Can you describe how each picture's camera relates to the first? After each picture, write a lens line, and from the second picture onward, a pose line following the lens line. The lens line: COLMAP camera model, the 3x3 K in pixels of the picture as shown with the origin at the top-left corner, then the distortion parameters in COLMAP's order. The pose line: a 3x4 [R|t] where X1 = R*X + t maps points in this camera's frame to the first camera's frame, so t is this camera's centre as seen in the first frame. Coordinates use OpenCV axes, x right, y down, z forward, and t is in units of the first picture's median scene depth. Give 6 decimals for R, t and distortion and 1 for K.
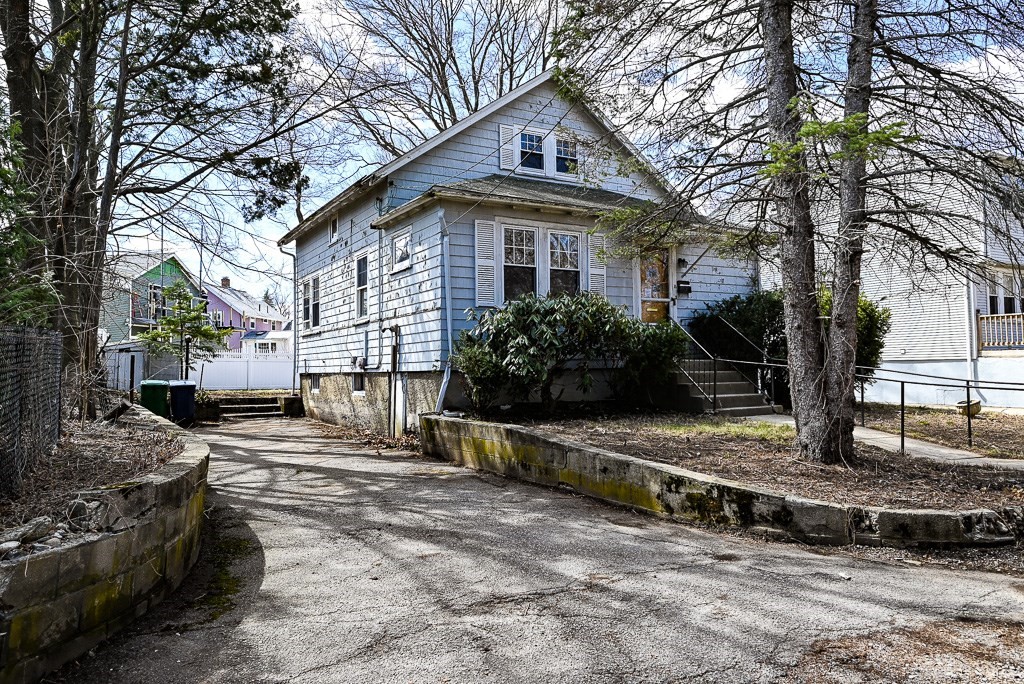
lens RADIAL K [[669.7, 0, 512.0], [0, 669.7, 342.0], [0, 0, 1]] dist [-0.003189, -0.003383]
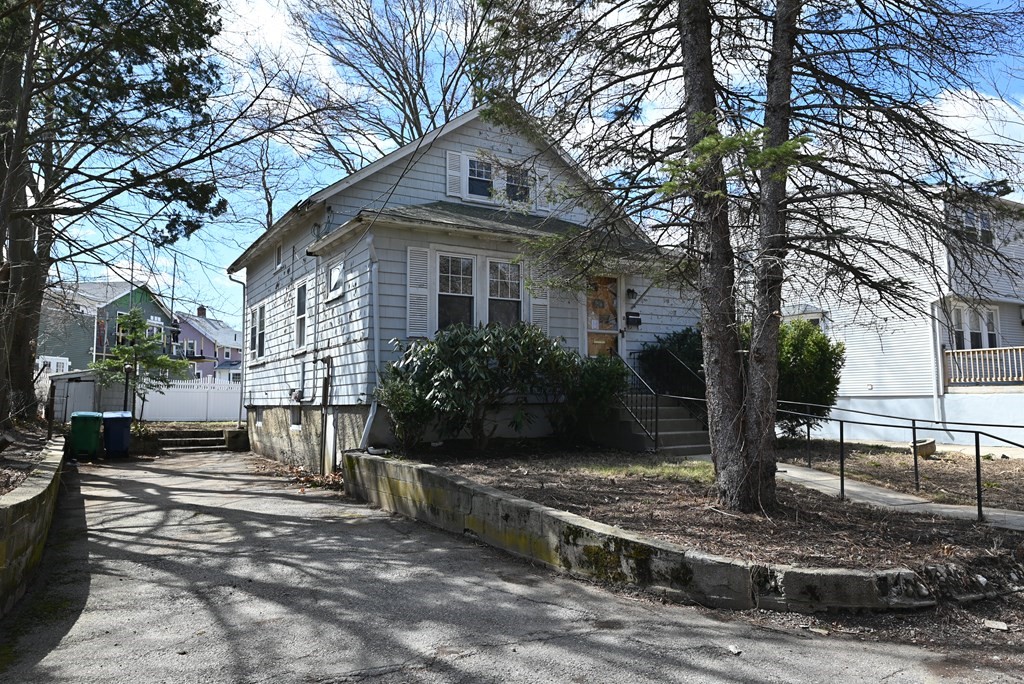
lens RADIAL K [[669.7, 0, 512.0], [0, 669.7, 342.0], [0, 0, 1]] dist [-0.003189, -0.003383]
pose [[0.999869, 0.007830, 0.014183, 0.102923], [-0.007149, 0.998847, -0.047474, -0.002708], [-0.014539, 0.047366, 0.998772, 0.063486]]
